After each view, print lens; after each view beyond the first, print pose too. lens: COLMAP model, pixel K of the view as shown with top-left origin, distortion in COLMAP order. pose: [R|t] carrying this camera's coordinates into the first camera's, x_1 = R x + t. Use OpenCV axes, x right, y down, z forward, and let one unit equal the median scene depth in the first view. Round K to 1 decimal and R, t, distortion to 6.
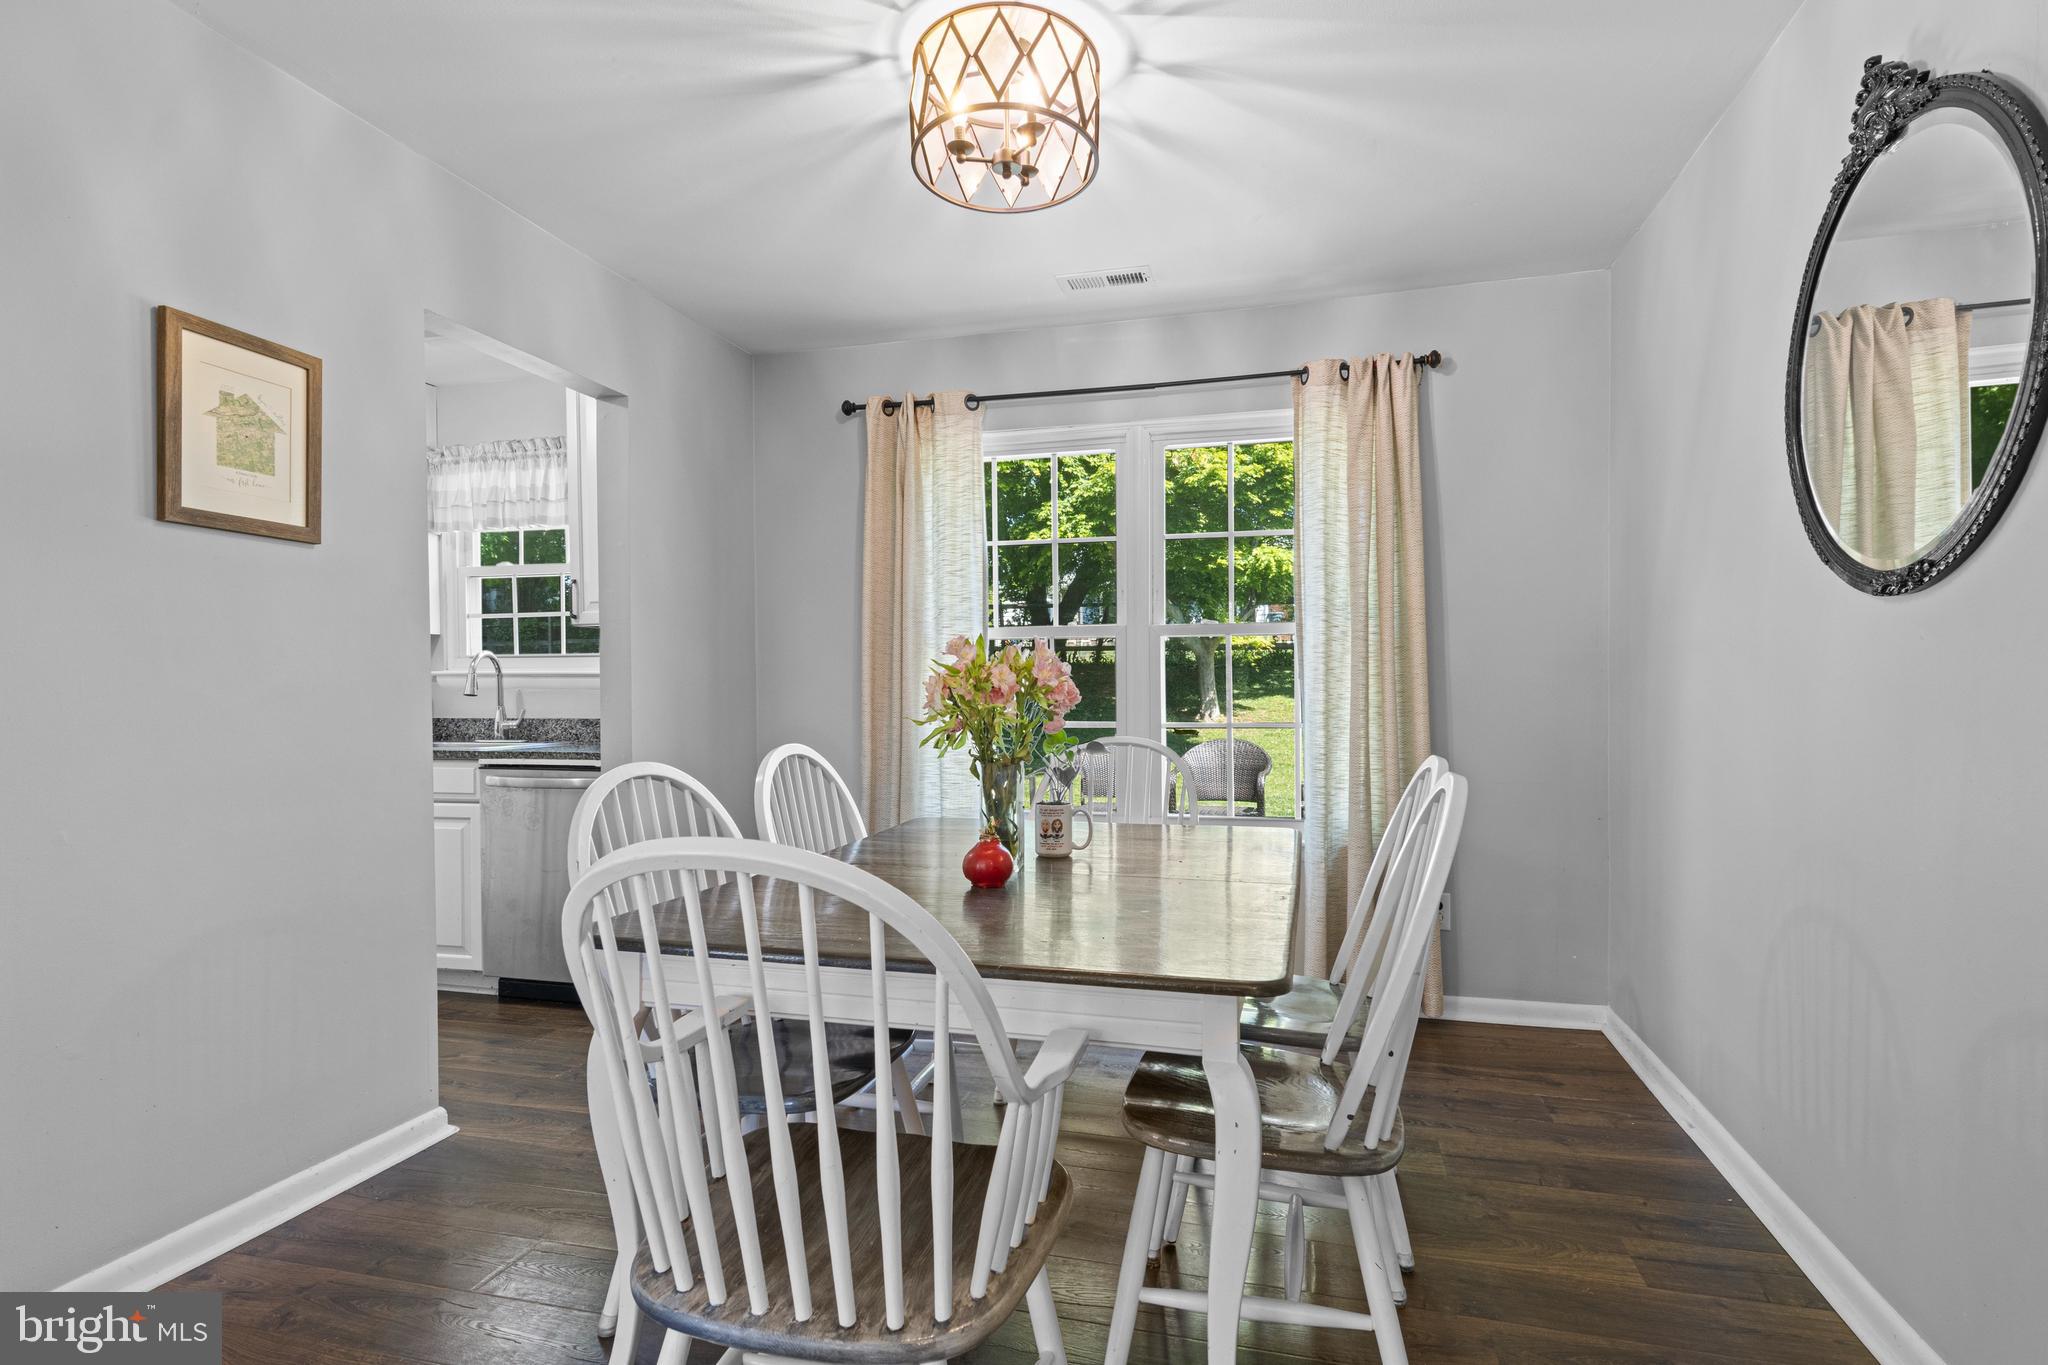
lens RADIAL K [[1048.6, 0, 1019.0], [0, 1048.6, 702.5], [0, 0, 1]] dist [0.013474, -0.003768]
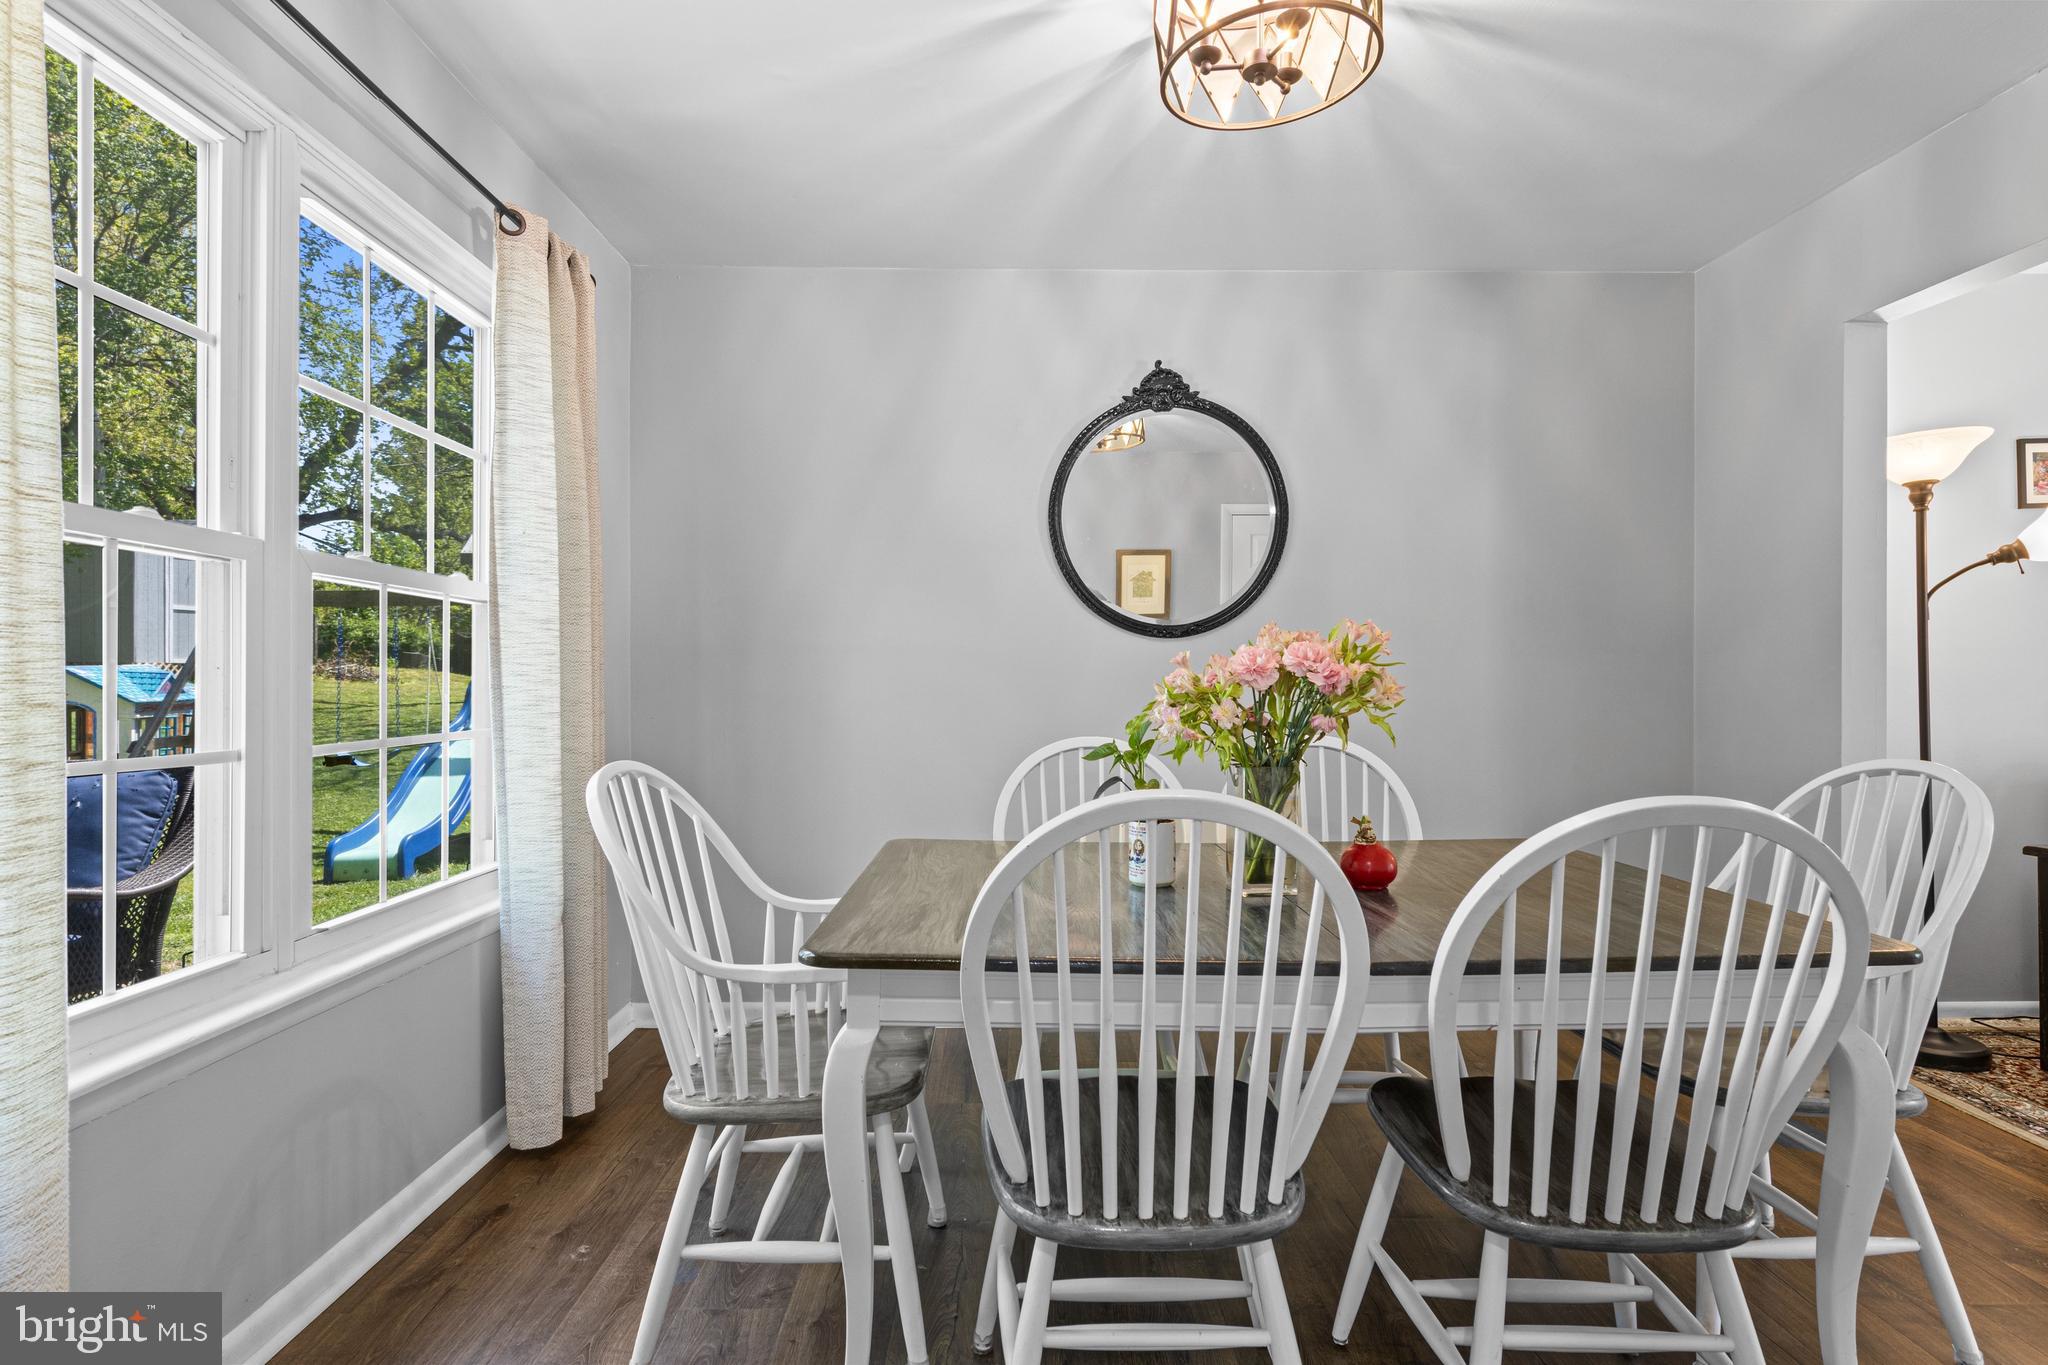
lens RADIAL K [[1048.6, 0, 1017.6], [0, 1048.6, 685.7], [0, 0, 1]] dist [0.013474, -0.003768]
pose [[-0.272658, 0.004835, 0.962099, -0.639773], [0.007233, 0.999969, -0.002975, -0.006787], [-0.962084, 0.006148, -0.272684, 1.158058]]
